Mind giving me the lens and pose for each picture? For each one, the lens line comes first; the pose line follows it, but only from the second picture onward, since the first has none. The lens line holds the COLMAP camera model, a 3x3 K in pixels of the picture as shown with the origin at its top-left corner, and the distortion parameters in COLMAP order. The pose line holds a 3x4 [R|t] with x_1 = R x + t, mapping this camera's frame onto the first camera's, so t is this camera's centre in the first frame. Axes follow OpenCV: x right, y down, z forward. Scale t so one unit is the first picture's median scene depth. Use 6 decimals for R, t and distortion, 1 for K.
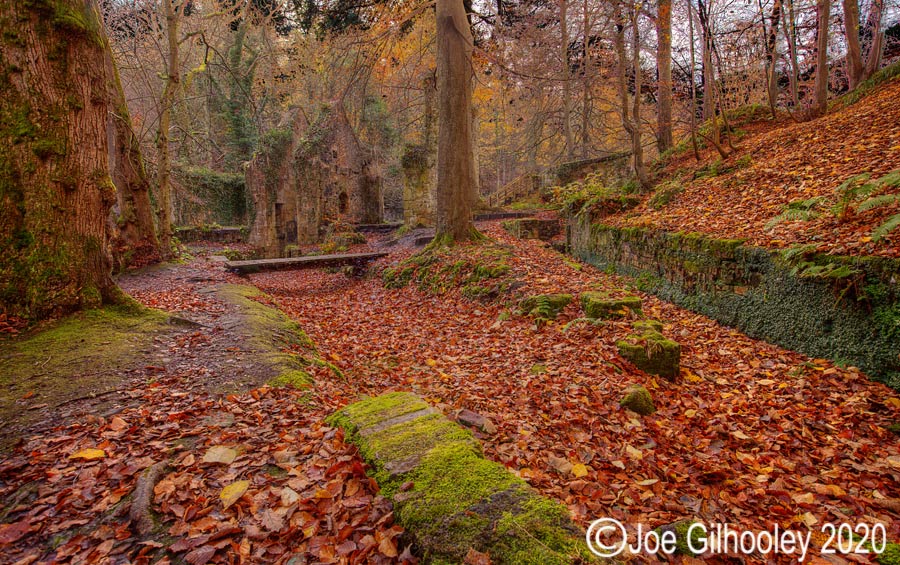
lens RADIAL K [[503.6, 0, 449.8], [0, 503.6, 295.9], [0, 0, 1]] dist [-0.051168, 0.044444]
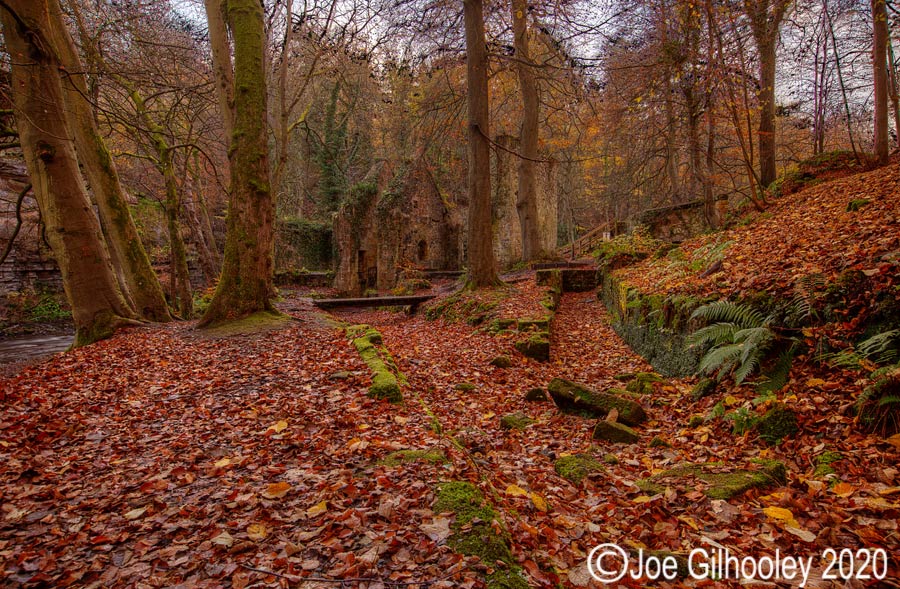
lens RADIAL K [[604.0, 0, 450.0], [0, 604.0, 294.5], [0, 0, 1]] dist [-0.044136, 0.077069]
pose [[0.981398, 0.017521, -0.191185, 0.345061], [-0.036570, 0.994655, -0.096564, 0.097073], [0.188472, 0.101759, 0.976792, -0.808331]]
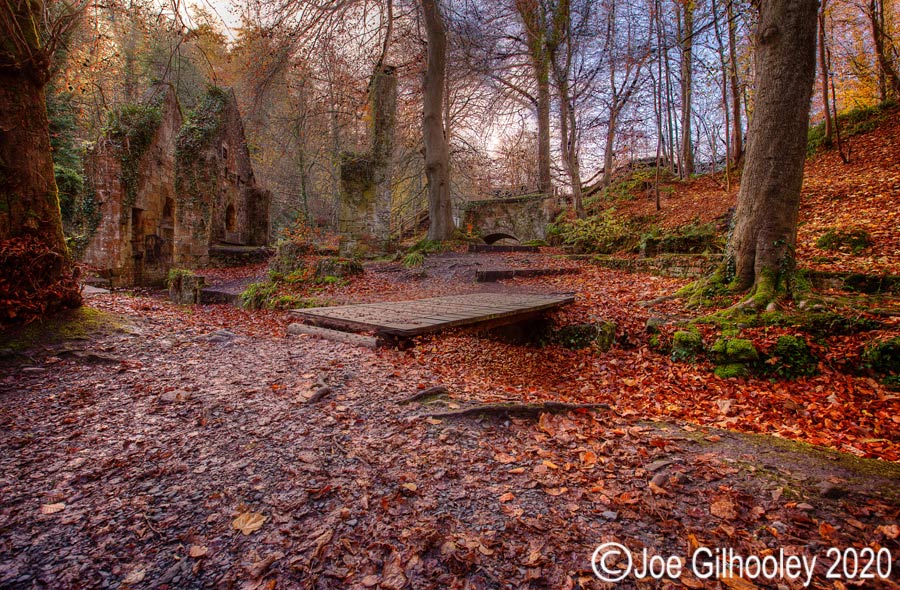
lens RADIAL K [[447.9, 0, 450.0], [0, 447.9, 295.0], [0, 0, 1]] dist [-0.056319, 0.031844]
pose [[0.905443, 0.029701, 0.423428, -0.788080], [-0.002130, 0.997854, -0.065437, -0.093805], [-0.424463, 0.058348, 0.903563, 1.032695]]
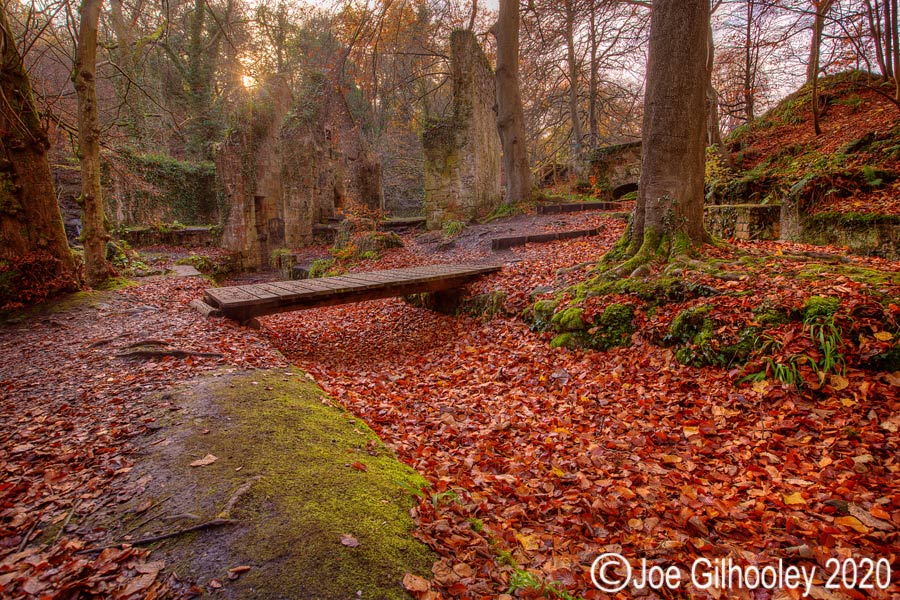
lens RADIAL K [[503.3, 0, 448.3], [0, 503.3, 292.3], [0, 0, 1]] dist [-0.054708, 0.050794]
pose [[0.997846, -0.019195, 0.062730, -0.371772], [0.019409, 0.999808, -0.002808, -0.095972], [-0.062664, 0.004019, 0.998027, 0.752540]]
